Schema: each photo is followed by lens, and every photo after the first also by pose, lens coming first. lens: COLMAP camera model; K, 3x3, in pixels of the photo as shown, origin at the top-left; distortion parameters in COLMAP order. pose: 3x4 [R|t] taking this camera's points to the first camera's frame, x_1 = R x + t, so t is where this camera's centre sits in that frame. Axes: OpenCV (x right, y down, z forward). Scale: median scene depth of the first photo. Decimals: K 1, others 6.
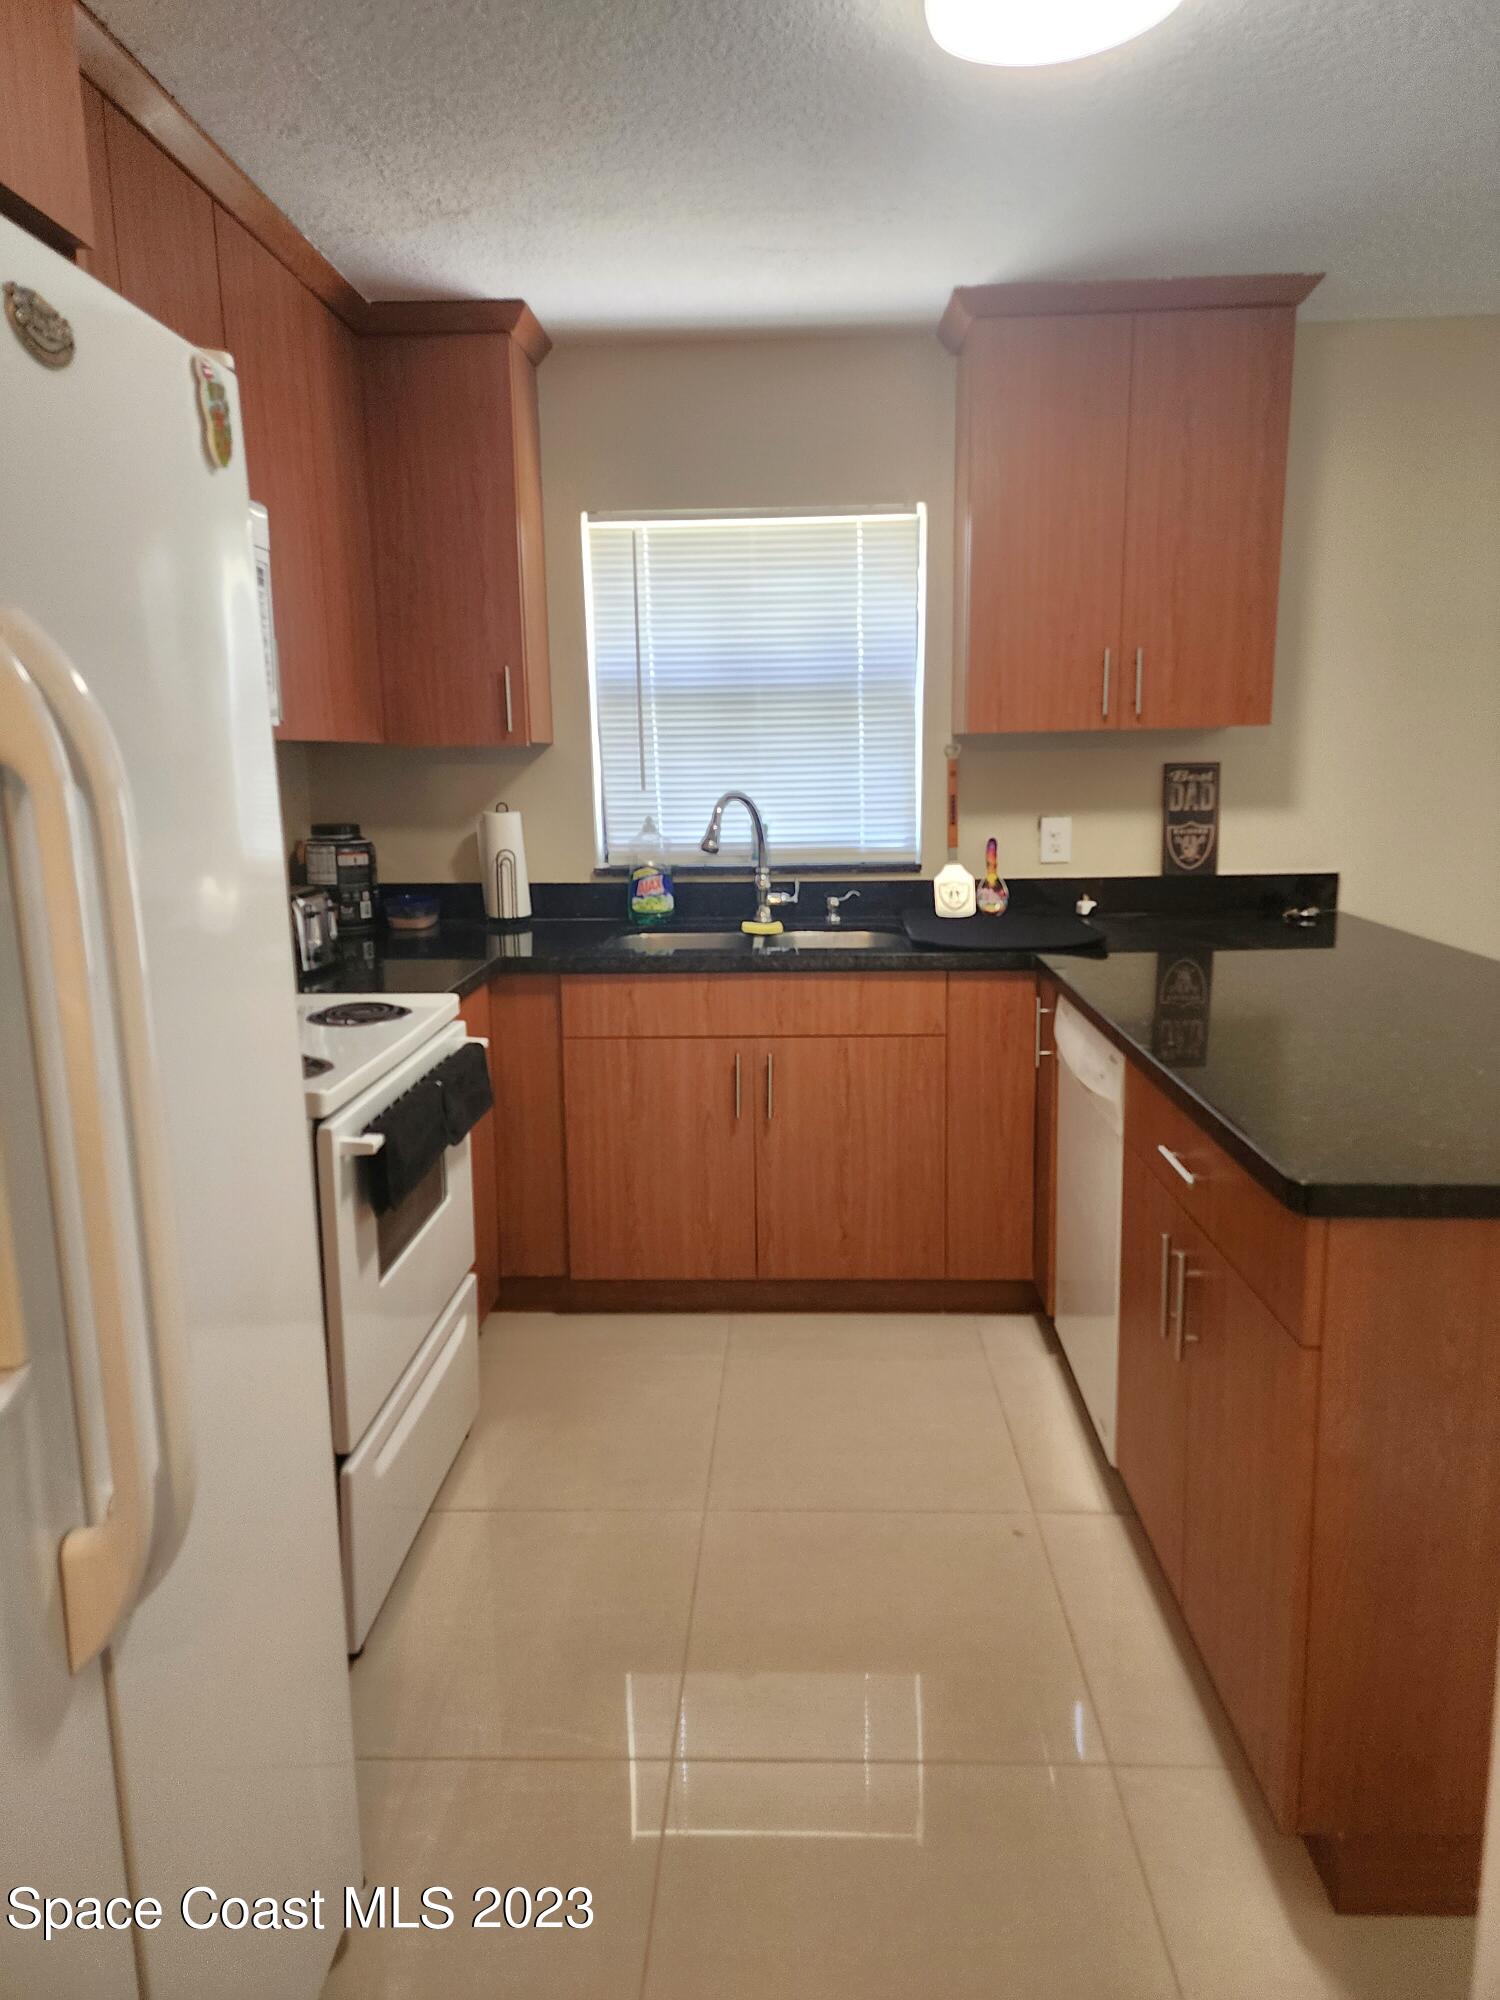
lens RADIAL K [[1330.2, 0, 769.7], [0, 1330.2, 987.0], [0, 0, 1]] dist [0.060066, -0.007311]
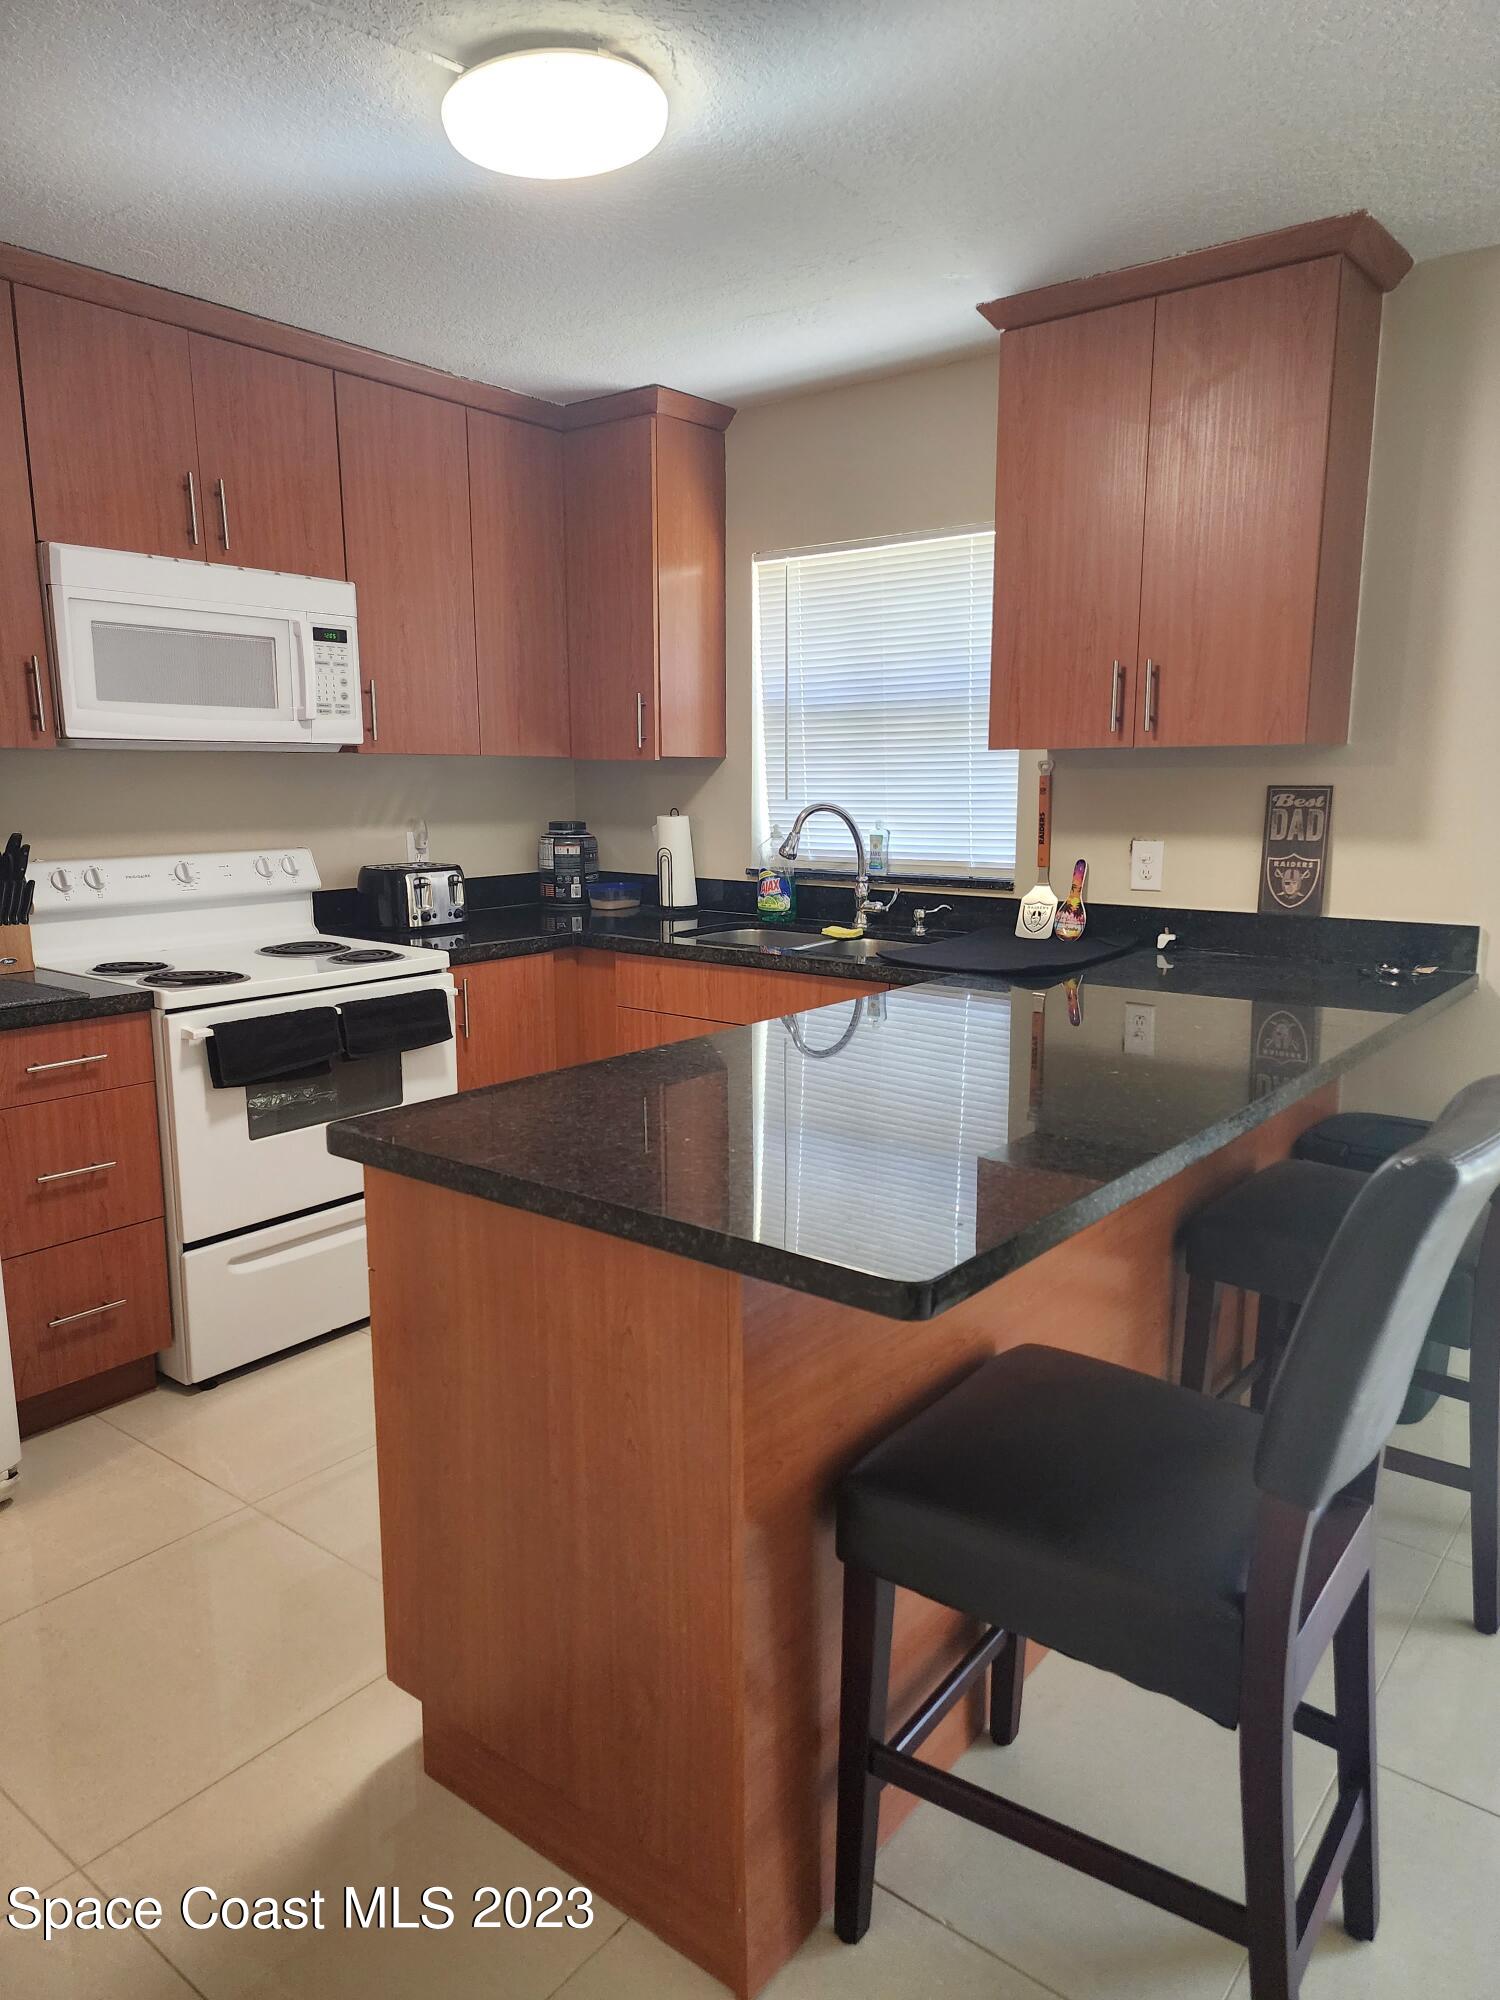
lens RADIAL K [[1316.0, 0, 757.6], [0, 1316.0, 1012.9], [0, 0, 1]] dist [0.029977, -0.019273]
pose [[0.800259, 0.120716, -0.587378, 0.552513], [-0.111841, 0.992387, 0.051576, -0.026114], [0.589132, 0.024419, 0.807668, 0.106117]]
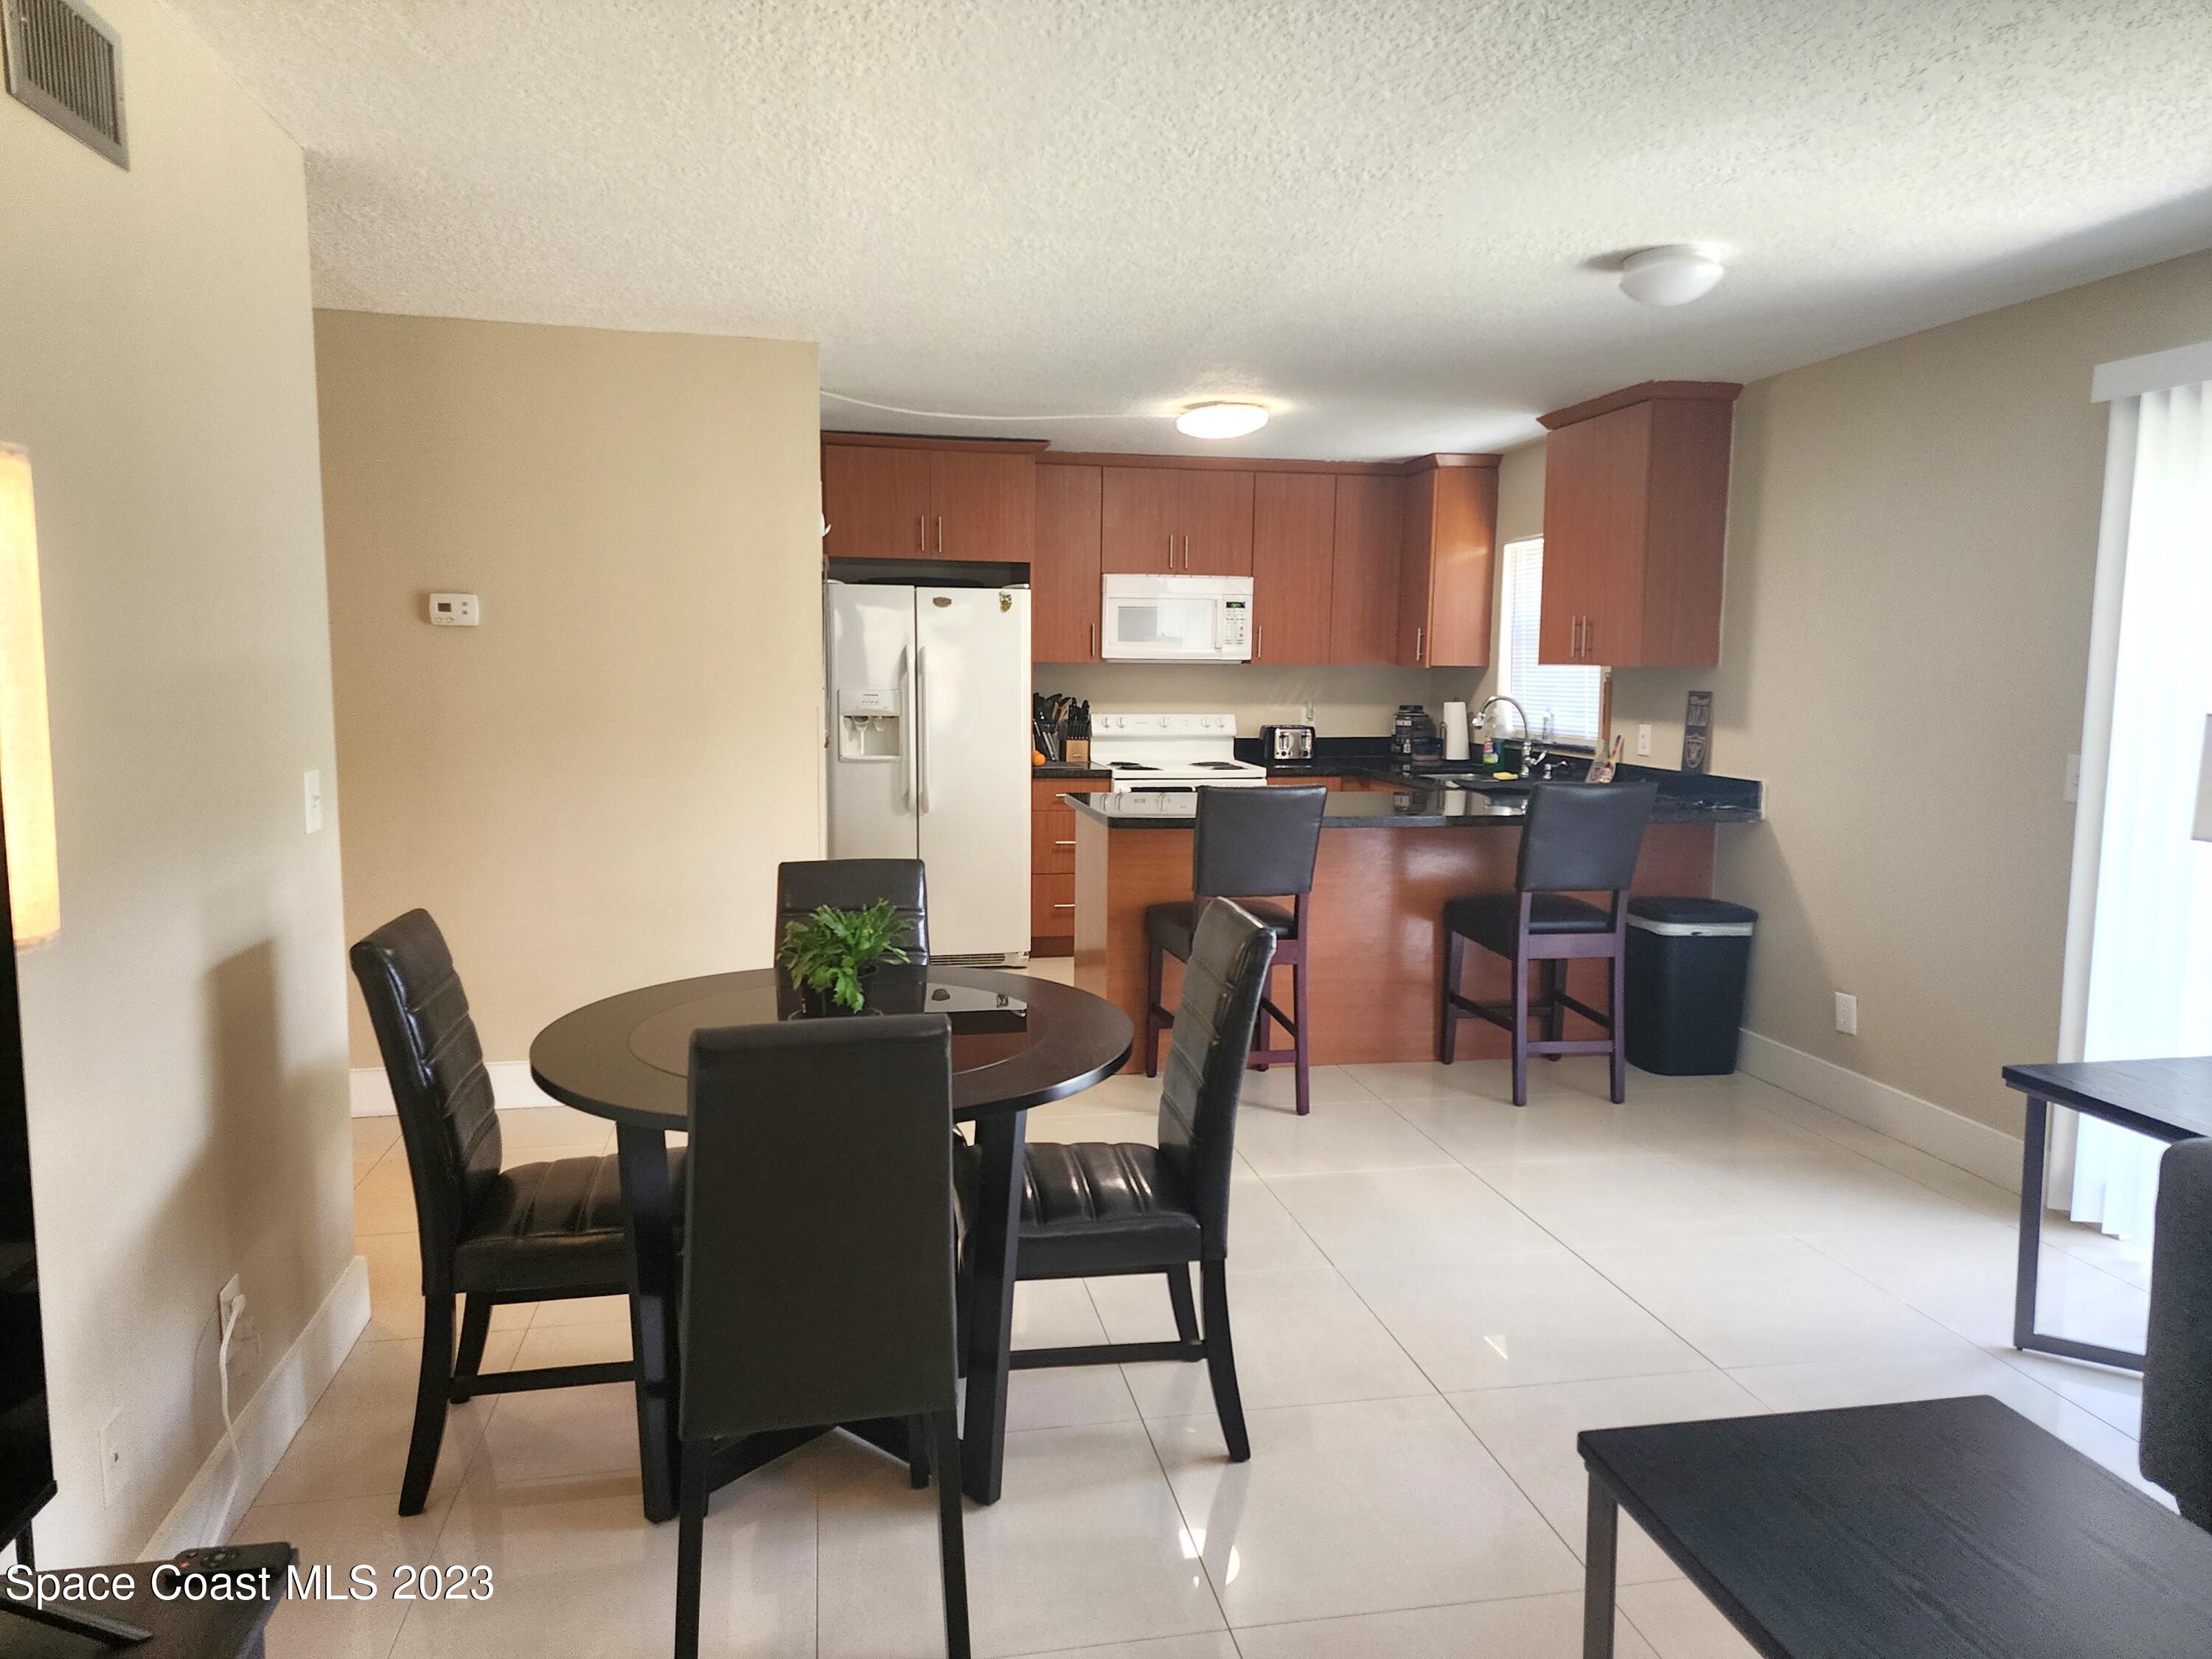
lens RADIAL K [[1455.5, 0, 1099.8], [0, 1455.5, 819.5], [0, 0, 1]] dist [0.029977, -0.019273]
pose [[0.210166, 0.123447, -0.969841, 1.654916], [-0.177222, 0.980373, 0.086383, -0.057931], [0.961469, 0.153722, 0.227918, 0.082889]]
